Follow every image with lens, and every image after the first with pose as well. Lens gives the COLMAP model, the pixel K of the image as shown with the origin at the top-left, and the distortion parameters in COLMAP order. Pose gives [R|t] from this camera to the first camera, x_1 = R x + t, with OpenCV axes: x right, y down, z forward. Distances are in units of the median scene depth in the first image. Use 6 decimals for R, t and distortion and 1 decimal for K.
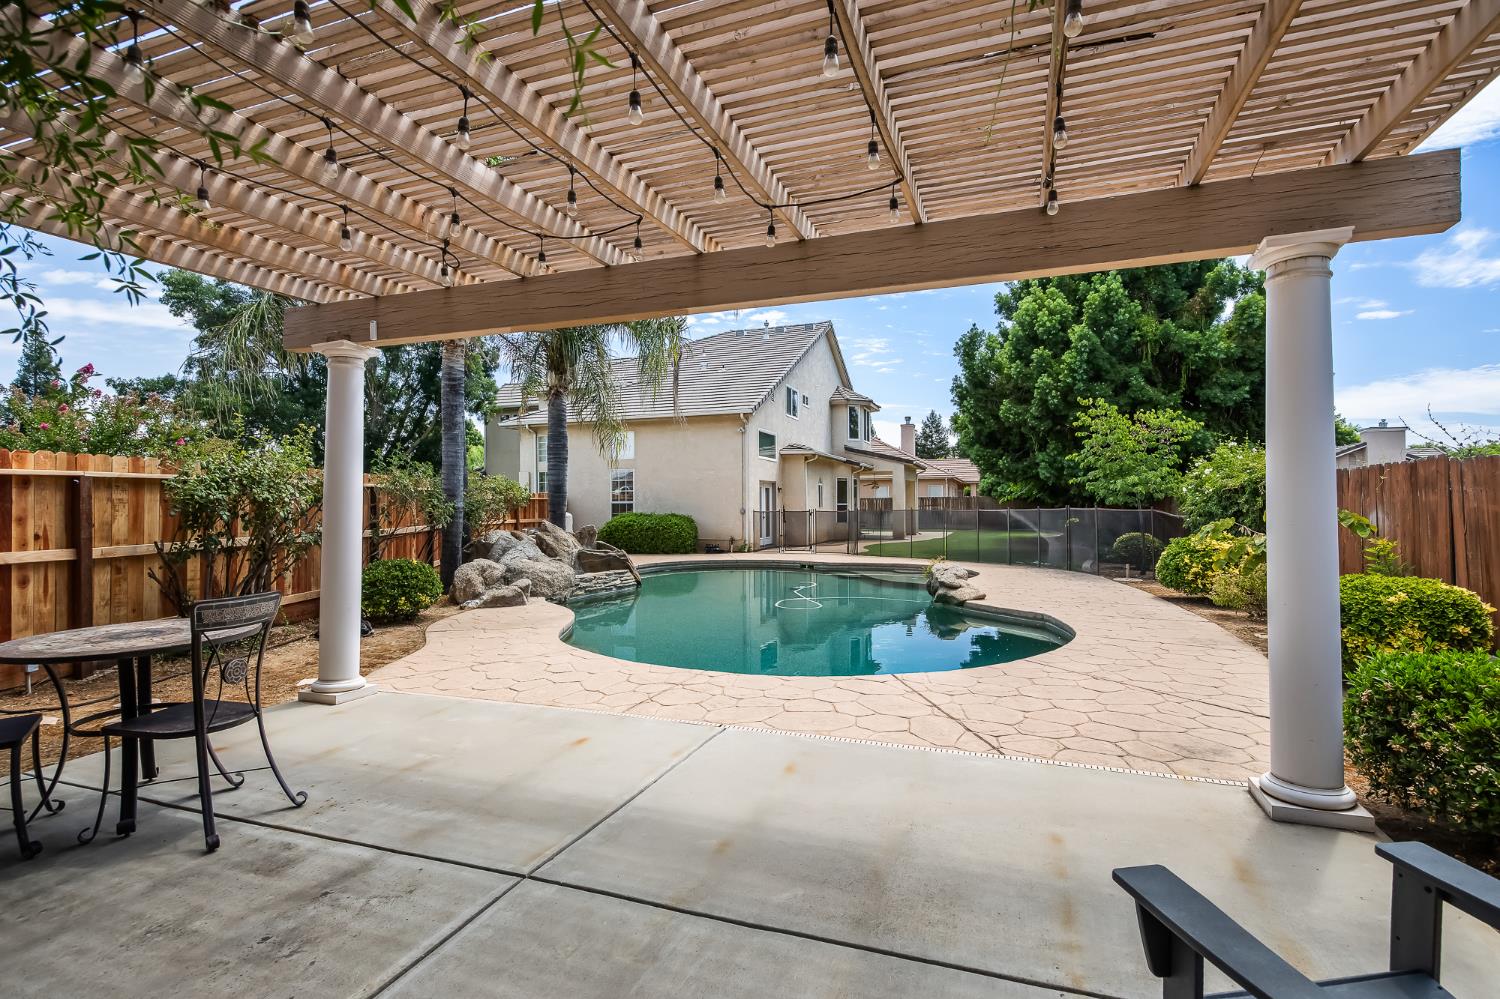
lens RADIAL K [[721.8, 0, 758.2], [0, 721.8, 500.3], [0, 0, 1]] dist [0.000321, 0.001937]
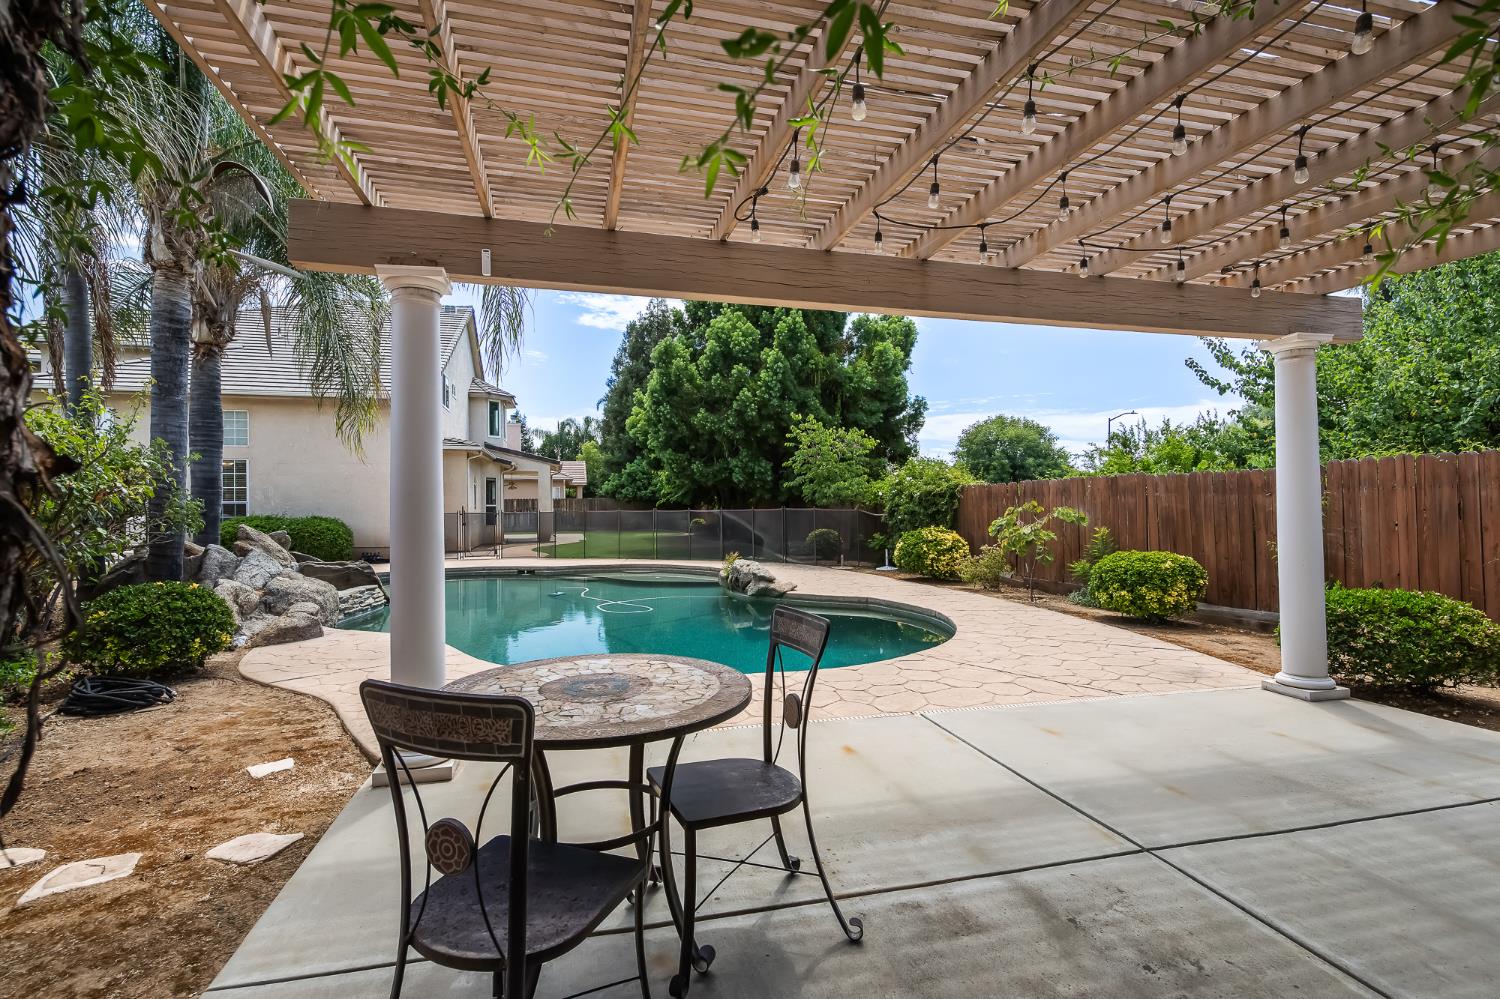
lens RADIAL K [[721.8, 0, 756.6], [0, 721.8, 495.5], [0, 0, 1]] dist [0.000321, 0.001937]
pose [[0.823557, 0.010338, 0.567139, -0.312550], [-0.004705, 0.999924, -0.011394, 0.004302], [-0.567214, 0.006715, 0.823543, 0.101763]]
